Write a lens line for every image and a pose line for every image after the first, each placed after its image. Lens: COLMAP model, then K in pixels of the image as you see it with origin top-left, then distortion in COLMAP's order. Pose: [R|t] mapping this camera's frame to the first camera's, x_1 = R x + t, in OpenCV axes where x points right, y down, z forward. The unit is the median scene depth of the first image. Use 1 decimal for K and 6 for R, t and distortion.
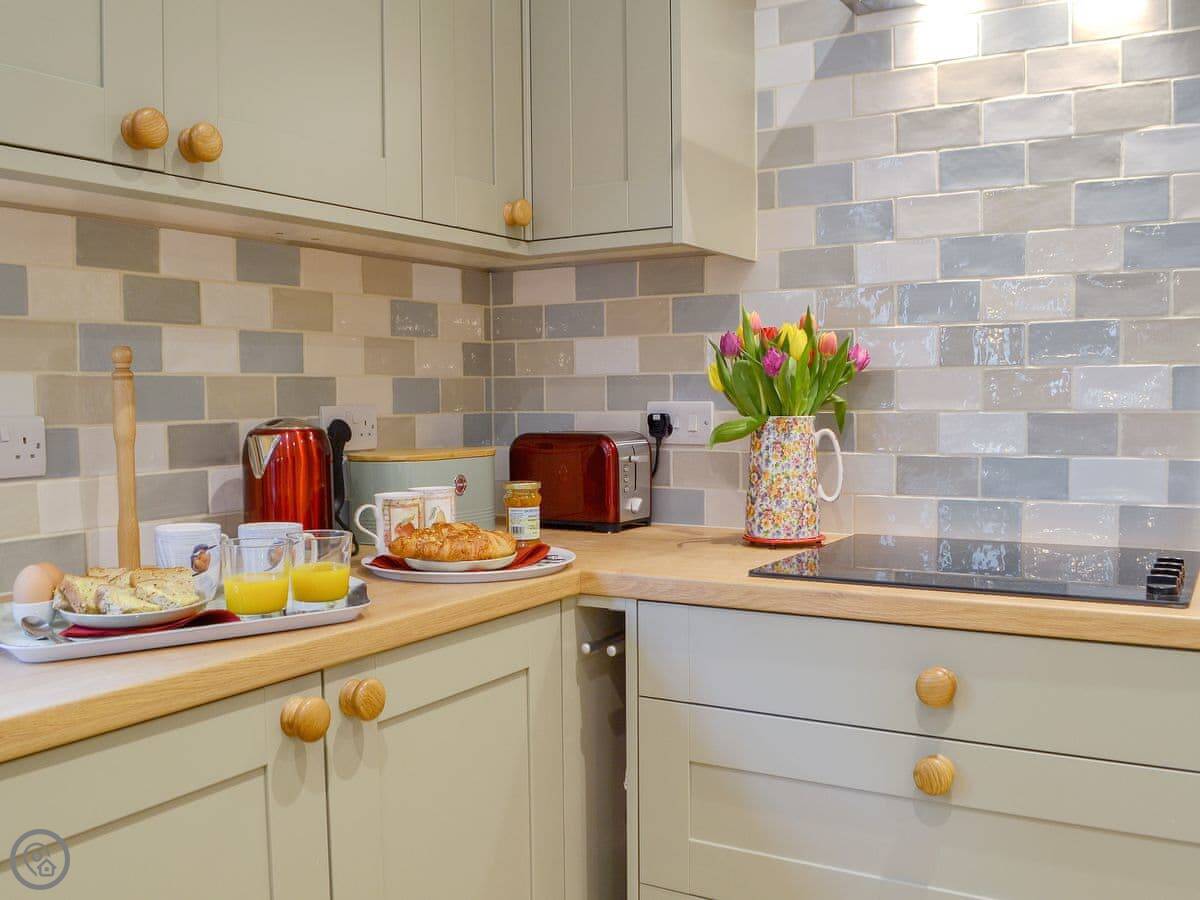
lens RADIAL K [[1110.9, 0, 626.8], [0, 1110.9, 502.3], [0, 0, 1]] dist [-0.079438, -0.000395]
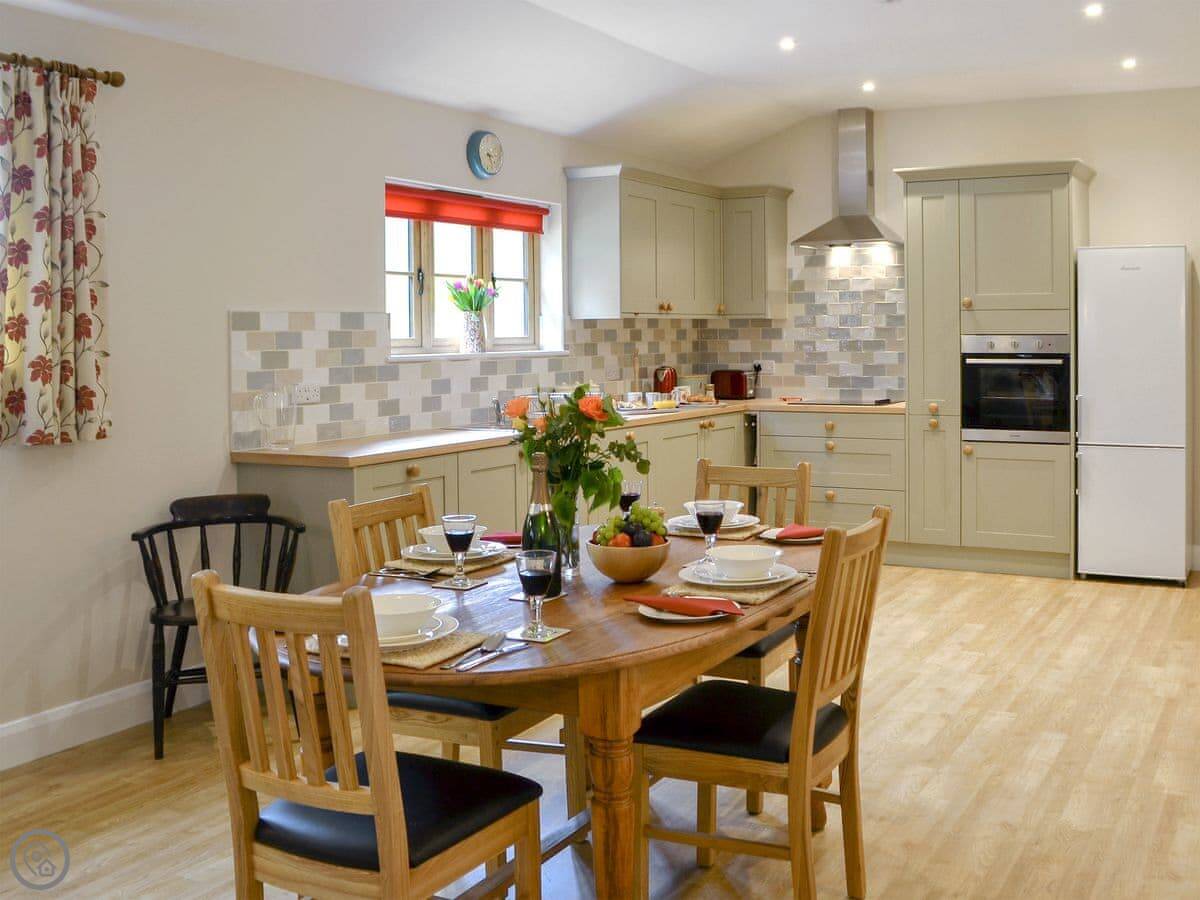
lens RADIAL K [[1192.1, 0, 701.1], [0, 1192.1, 448.1], [0, 0, 1]] dist [-0.094984, 0.008854]
pose [[0.998160, -0.003238, 0.060547, -0.398325], [0.003333, 0.999993, -0.001453, 0.194399], [-0.060542, 0.001652, 0.998164, -2.829065]]
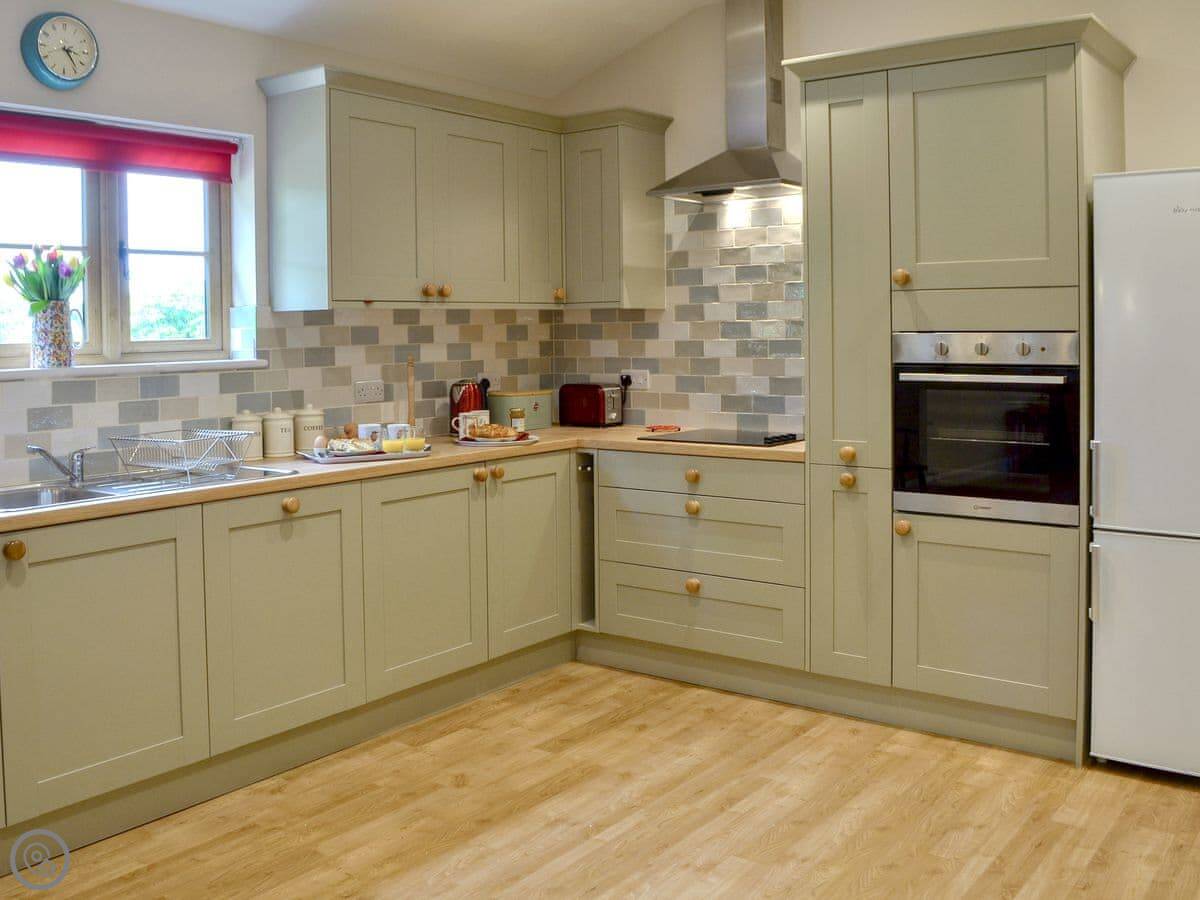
lens RADIAL K [[1115.5, 0, 602.6], [0, 1115.5, 413.6], [0, 0, 1]] dist [-0.077380, -0.001199]
pose [[0.992560, 0.006647, -0.121571, 0.293898], [-0.008995, 0.999783, -0.018777, 0.044811], [0.121420, 0.019731, 0.992405, -1.403552]]
